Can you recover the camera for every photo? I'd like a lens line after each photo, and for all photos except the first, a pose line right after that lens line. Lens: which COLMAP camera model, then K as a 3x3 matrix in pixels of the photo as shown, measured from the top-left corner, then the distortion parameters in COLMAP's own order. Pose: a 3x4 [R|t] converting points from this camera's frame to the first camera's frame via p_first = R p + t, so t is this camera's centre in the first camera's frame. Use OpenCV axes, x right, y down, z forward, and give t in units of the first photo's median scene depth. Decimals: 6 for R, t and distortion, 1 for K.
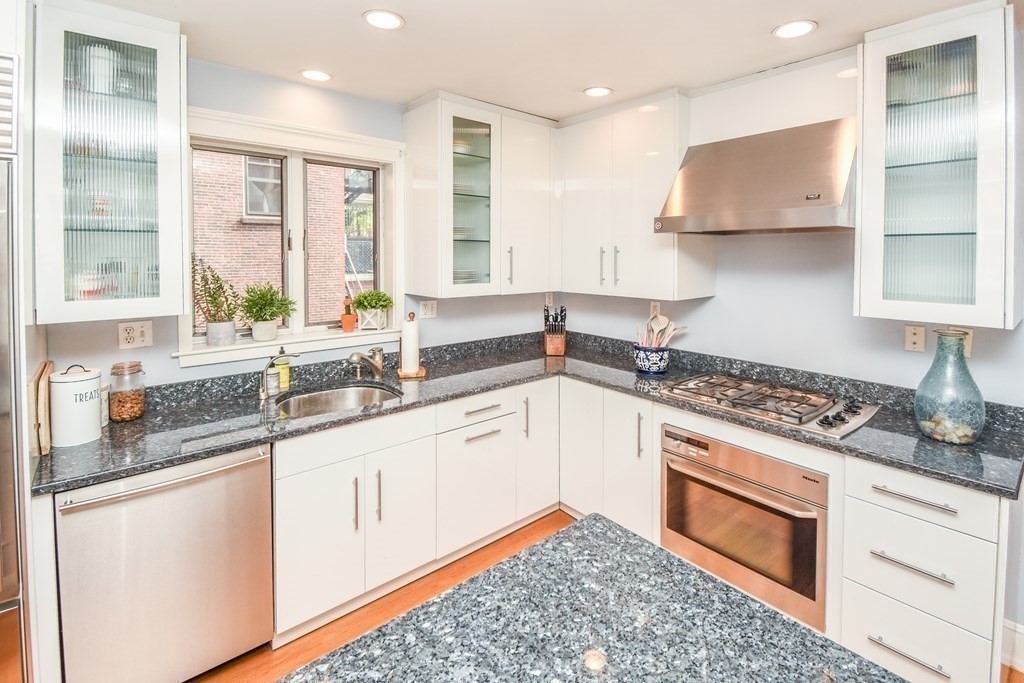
lens RADIAL K [[481.1, 0, 503.2], [0, 481.1, 256.5], [0, 0, 1]] dist [0.015101, -0.018524]
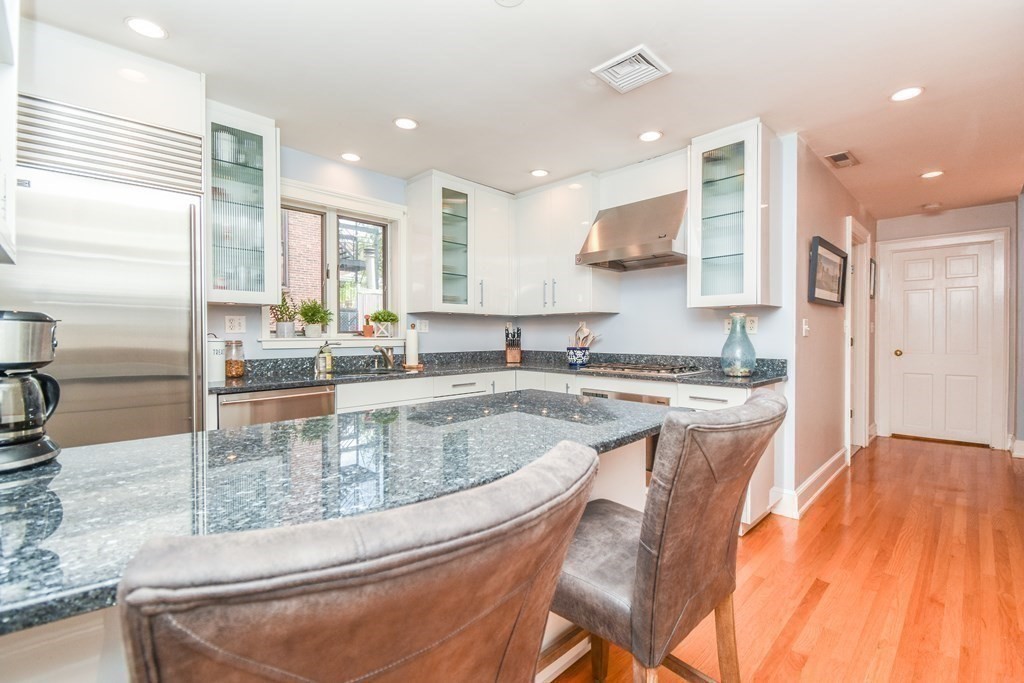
lens RADIAL K [[465.9, 0, 505.7], [0, 465.9, 339.2], [0, 0, 1]] dist [0.033623, -0.035106]
pose [[0.996758, -0.005400, 0.080281, -0.027391], [0.005616, 0.999981, -0.002465, 0.170890], [-0.080266, 0.002908, 0.996769, -0.421515]]
